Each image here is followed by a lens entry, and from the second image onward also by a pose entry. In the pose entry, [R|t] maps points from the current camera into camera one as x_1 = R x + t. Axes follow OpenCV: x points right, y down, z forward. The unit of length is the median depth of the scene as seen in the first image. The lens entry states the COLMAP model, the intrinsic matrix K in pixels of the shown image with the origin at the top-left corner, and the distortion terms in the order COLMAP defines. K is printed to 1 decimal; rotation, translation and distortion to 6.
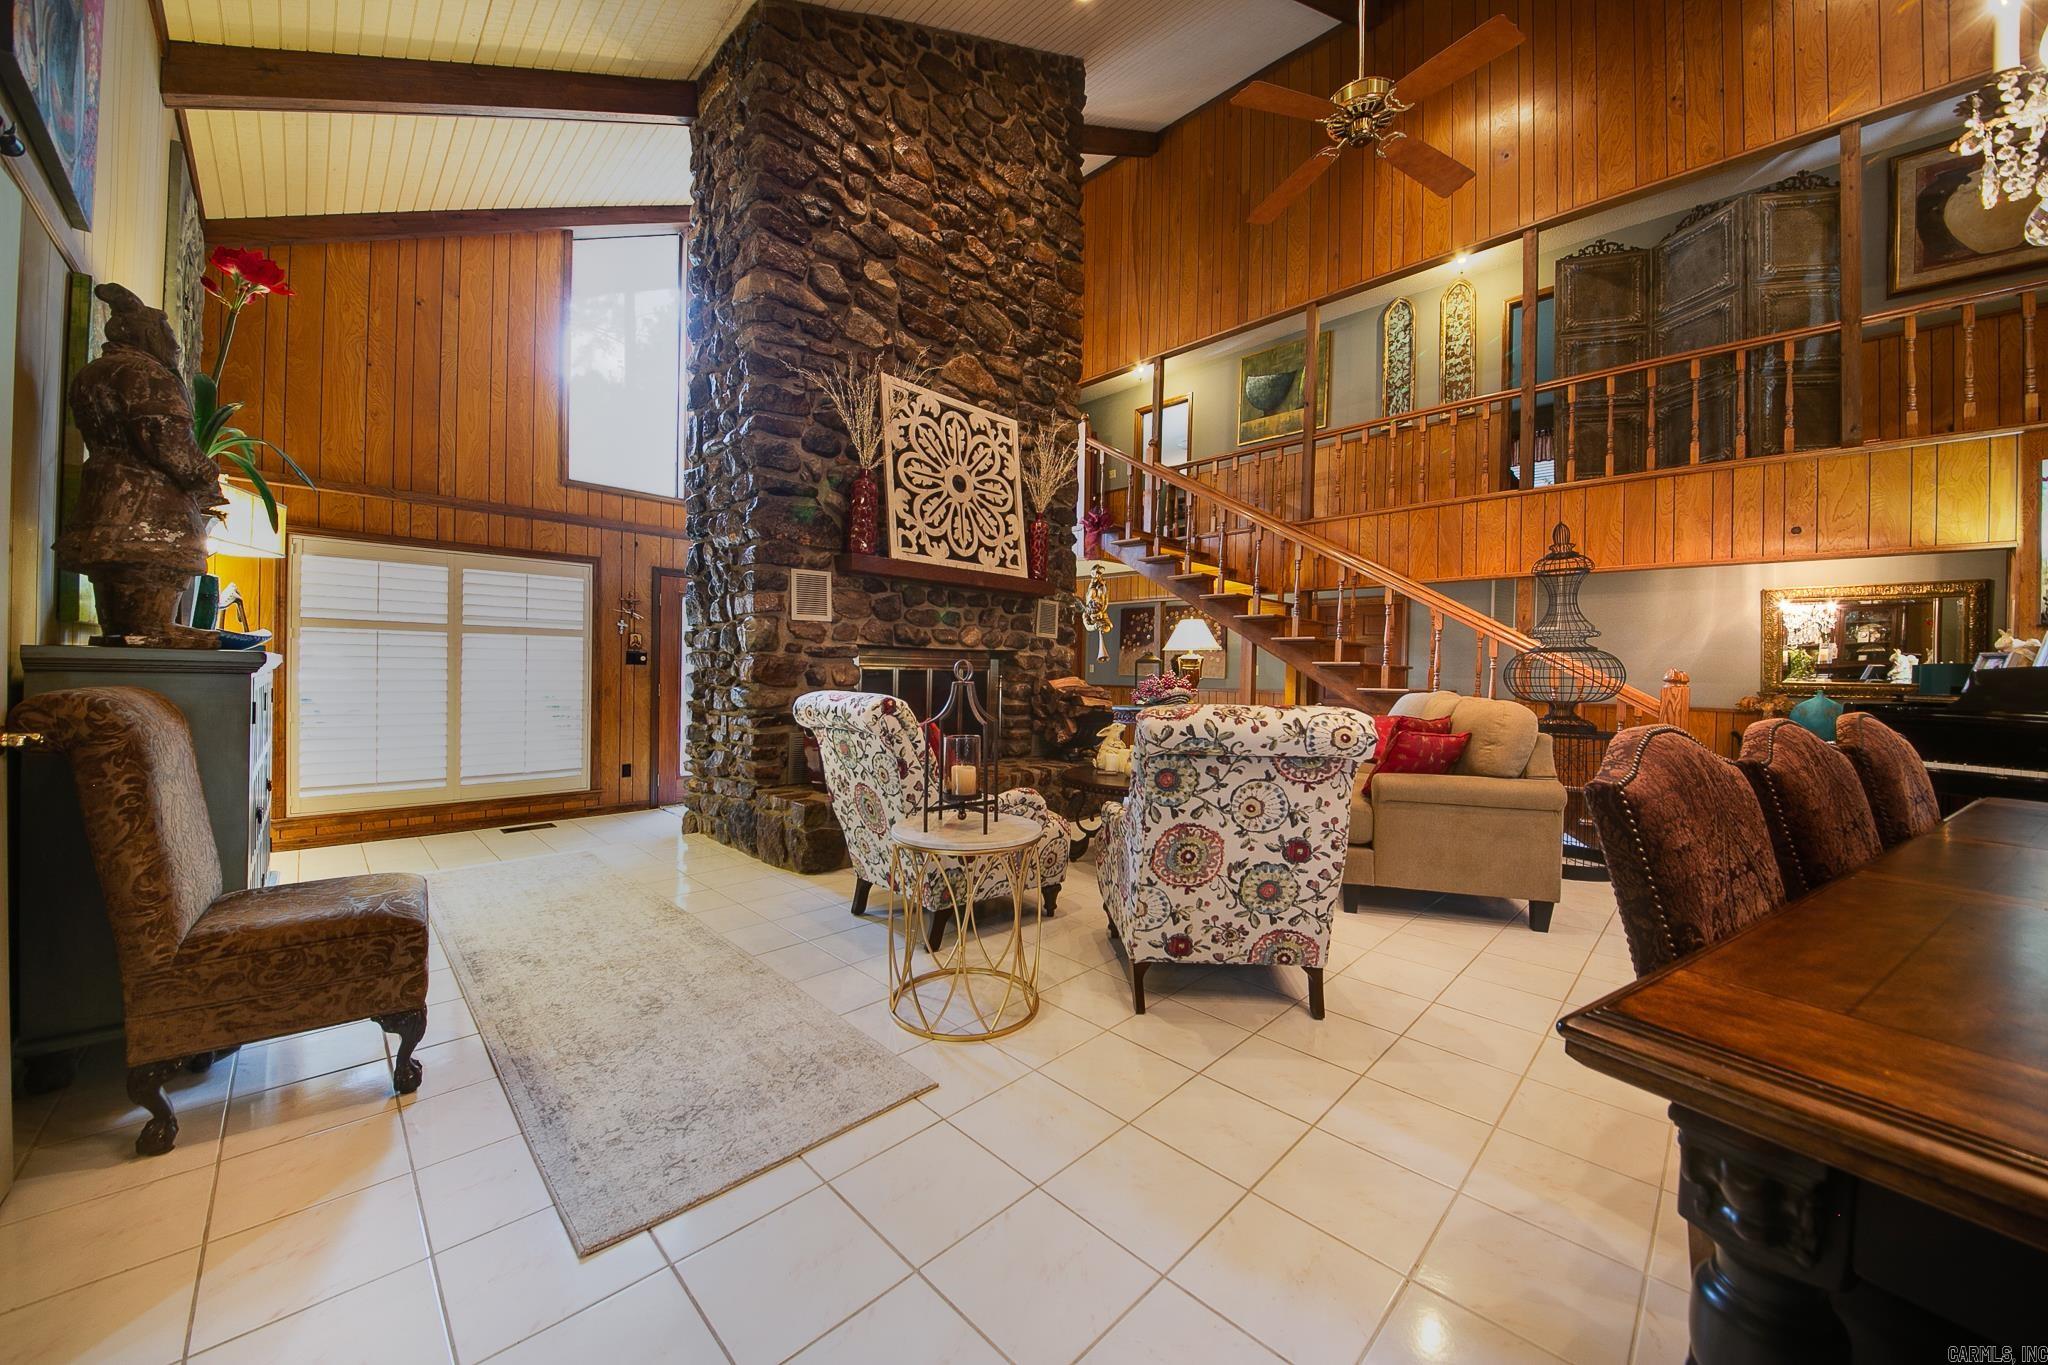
lens RADIAL K [[718.6, 0, 1023.9], [0, 718.6, 670.9], [0, 0, 1]] dist [0.006585, -0.012318]
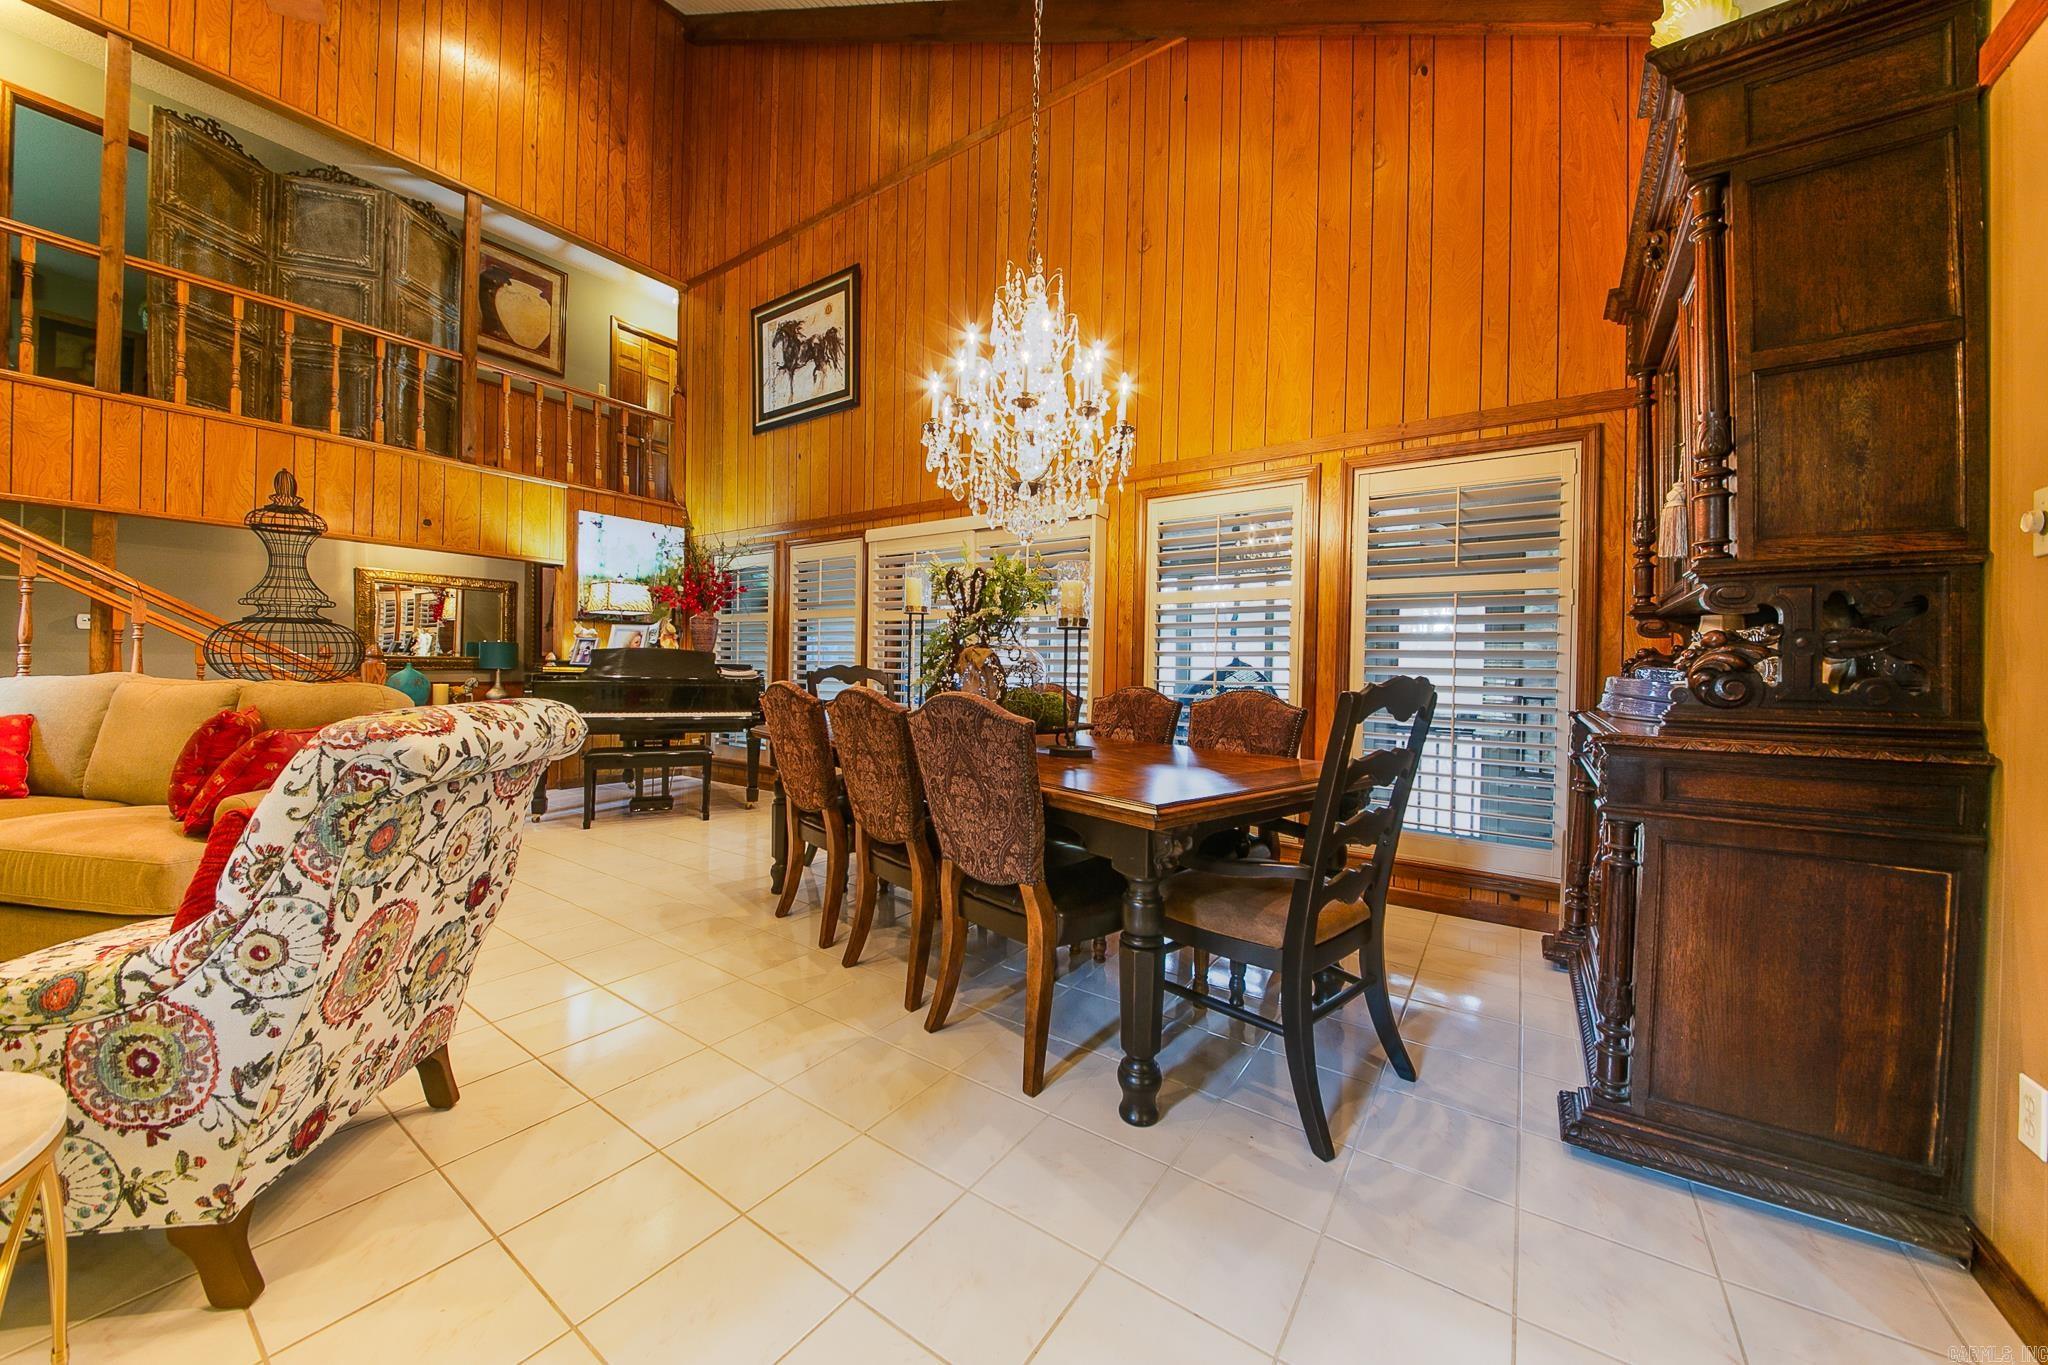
lens RADIAL K [[718.6, 0, 1023.9], [0, 718.6, 670.9], [0, 0, 1]] dist [0.006585, -0.012318]
pose [[-0.174735, -0.023318, 0.984339, -0.200888], [-0.019564, 0.999604, 0.020207, -0.003140], [-0.984421, -0.015727, -0.175122, 0.250450]]
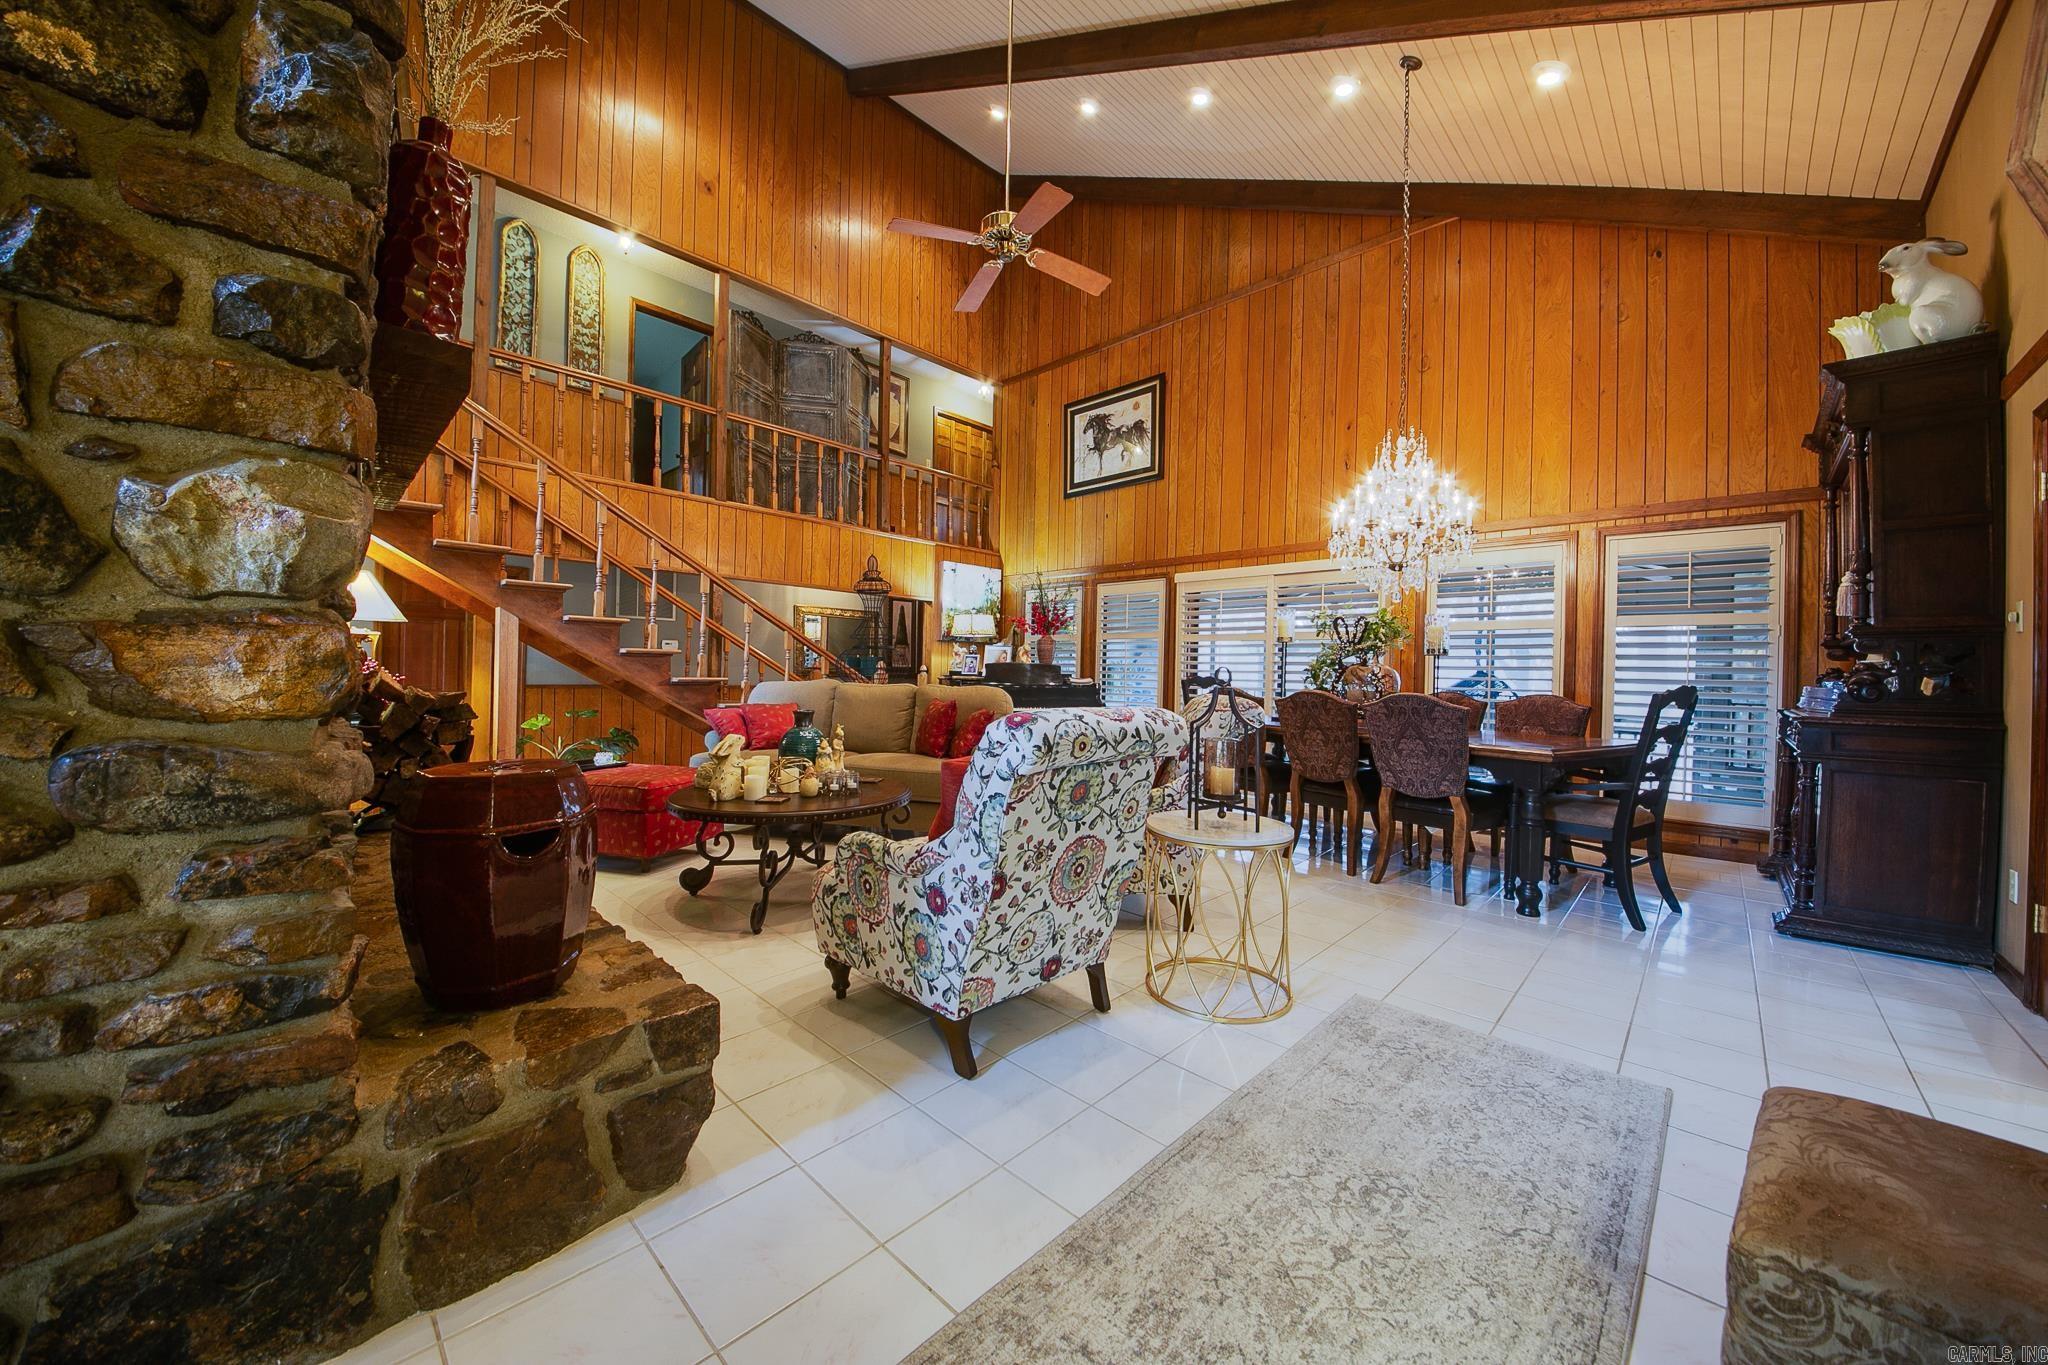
lens RADIAL K [[731.5, 0, 1010.4], [0, 731.5, 675.6], [0, 0, 1]] dist [0.000580, -0.012472]
pose [[-0.014102, -0.019997, 0.999701, -0.570699], [-0.019153, 0.999622, 0.019725, -0.007657], [-0.999717, -0.018870, -0.014480, 0.662815]]
